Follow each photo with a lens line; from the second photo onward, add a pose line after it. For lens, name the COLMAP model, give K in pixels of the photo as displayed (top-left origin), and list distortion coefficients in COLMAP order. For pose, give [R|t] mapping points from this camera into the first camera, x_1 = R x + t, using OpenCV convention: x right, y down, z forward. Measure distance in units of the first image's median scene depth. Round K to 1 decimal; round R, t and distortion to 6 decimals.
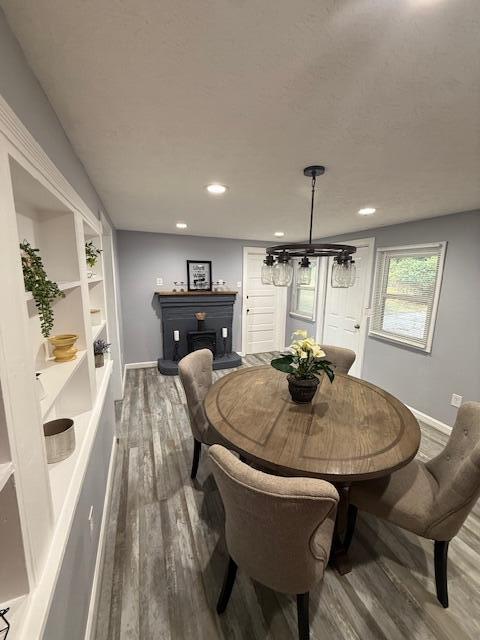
lens RADIAL K [[255.8, 0, 238.5], [0, 255.8, 318.7], [0, 0, 1]] dist [-0.000029, 0.000026]
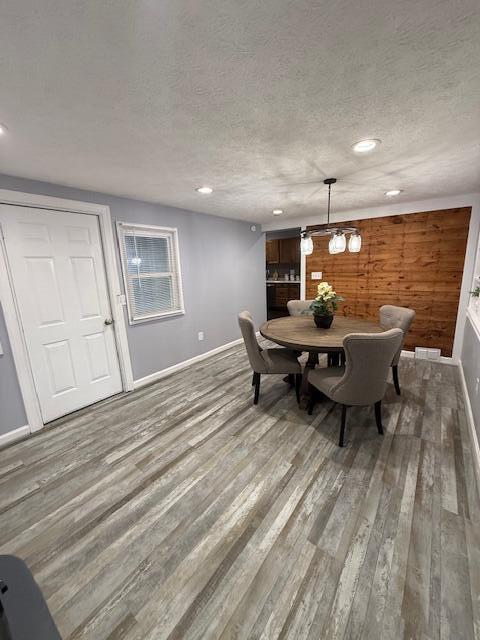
lens RADIAL K [[255.8, 0, 238.5], [0, 255.8, 318.7], [0, 0, 1]] dist [-0.000029, 0.000026]
pose [[-0.519669, -0.174084, 0.836444, -0.566353], [0.169146, 0.938680, 0.300450, -0.215293], [-0.837457, 0.297616, -0.458357, 1.540125]]
